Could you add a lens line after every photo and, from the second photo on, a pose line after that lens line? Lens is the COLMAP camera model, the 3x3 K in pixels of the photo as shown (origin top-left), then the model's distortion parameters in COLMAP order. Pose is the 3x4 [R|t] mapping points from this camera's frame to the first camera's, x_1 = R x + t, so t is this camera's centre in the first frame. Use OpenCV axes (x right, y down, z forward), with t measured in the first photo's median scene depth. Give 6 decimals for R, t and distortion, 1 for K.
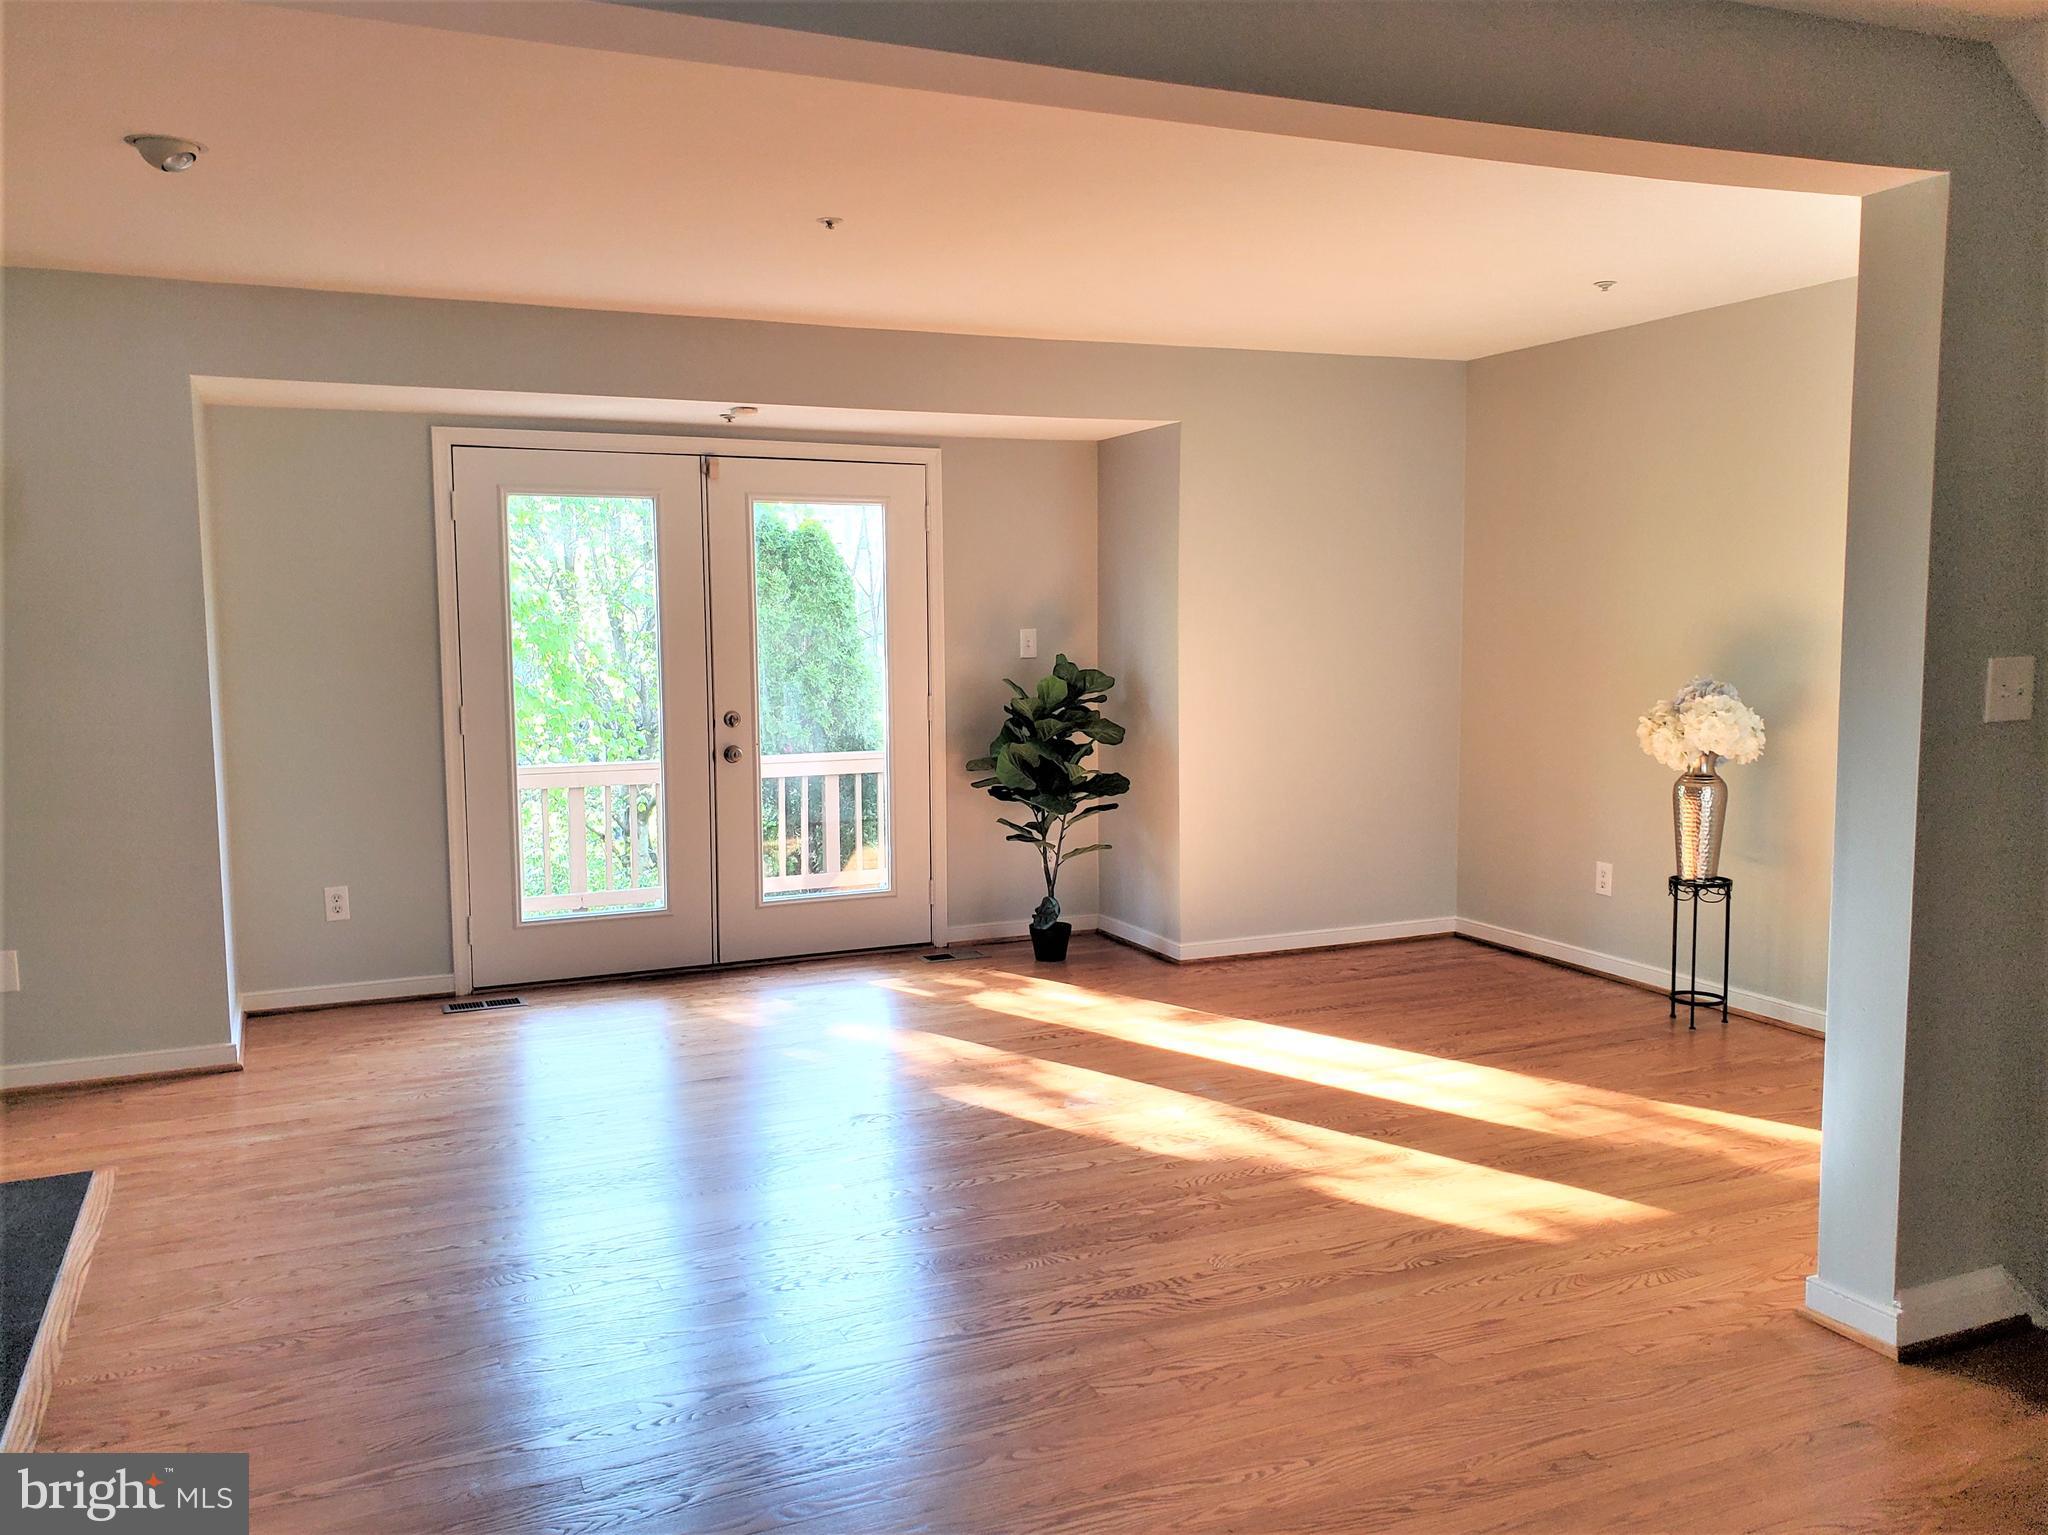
lens RADIAL K [[1621.0, 0, 1002.9], [0, 1621.0, 779.9], [0, 0, 1]] dist [0.003840, 0.001491]
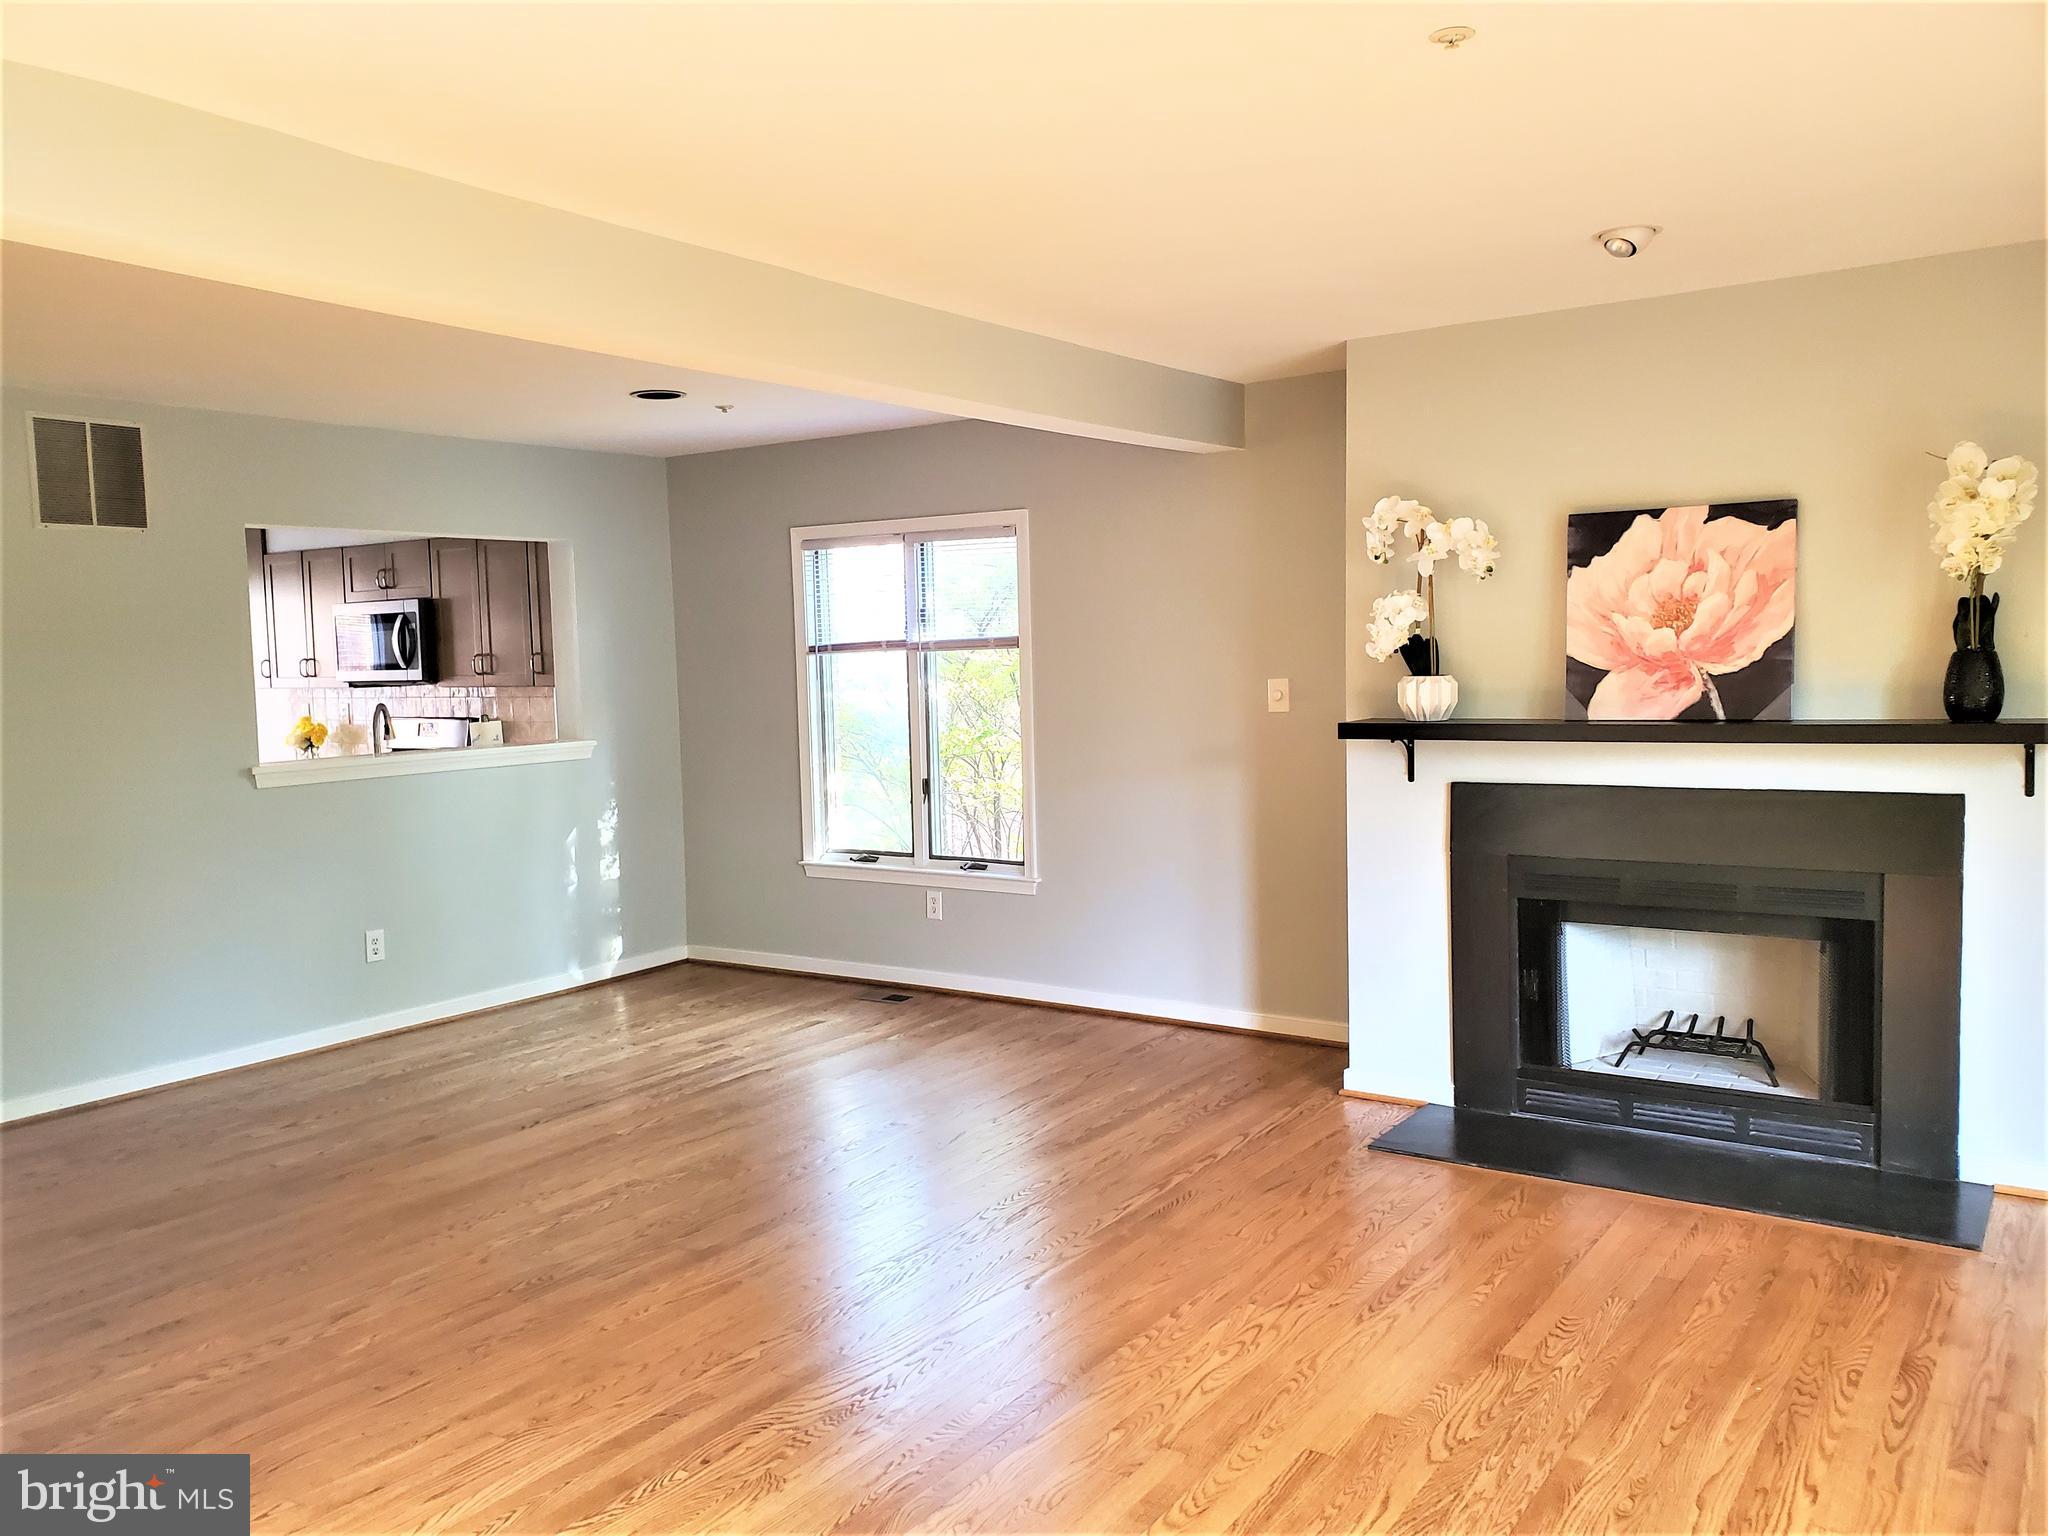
lens RADIAL K [[1621.0, 0, 1002.9], [0, 1621.0, 780.4], [0, 0, 1]] dist [0.003840, 0.001491]
pose [[-0.863996, 0.072697, -0.498223, 0.240796], [-0.020613, 0.983585, 0.179263, -0.116041], [0.503076, 0.165153, -0.848315, 0.988445]]
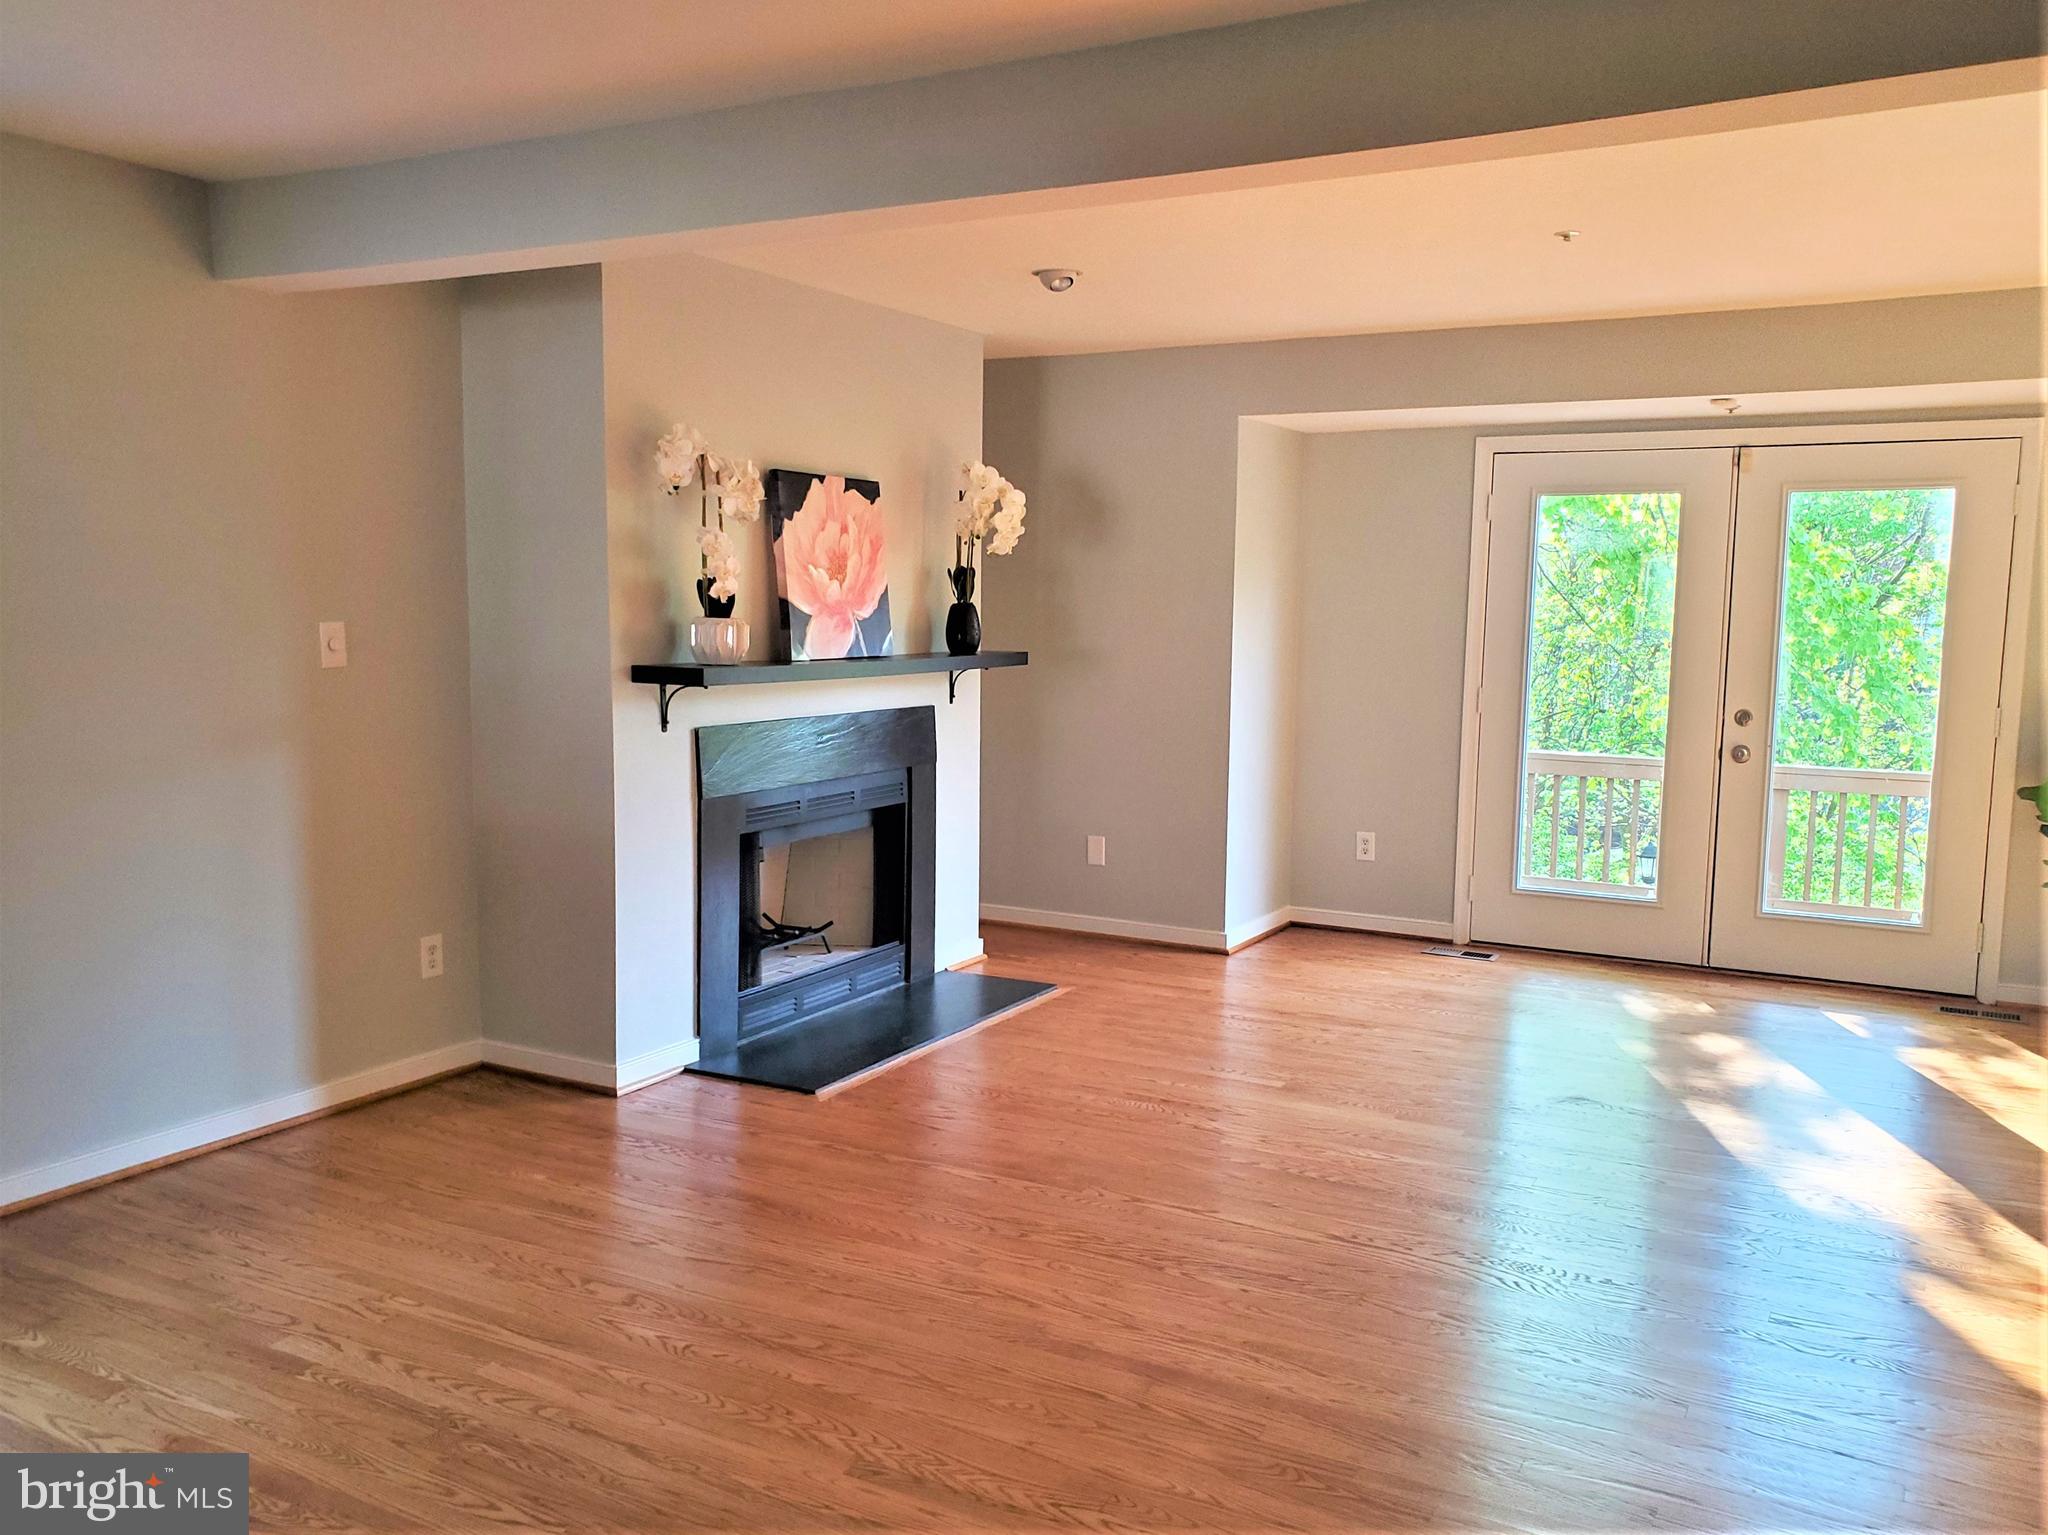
lens RADIAL K [[1664.2, 0, 1020.3], [0, 1664.2, 786.9], [0, 0, 1]] dist [0.143073, -0.274242]
pose [[0.602351, 0.104664, -0.791340, 0.385445], [-0.103158, 0.993260, 0.052849, -0.005594], [0.791538, 0.049800, 0.609088, 0.044724]]
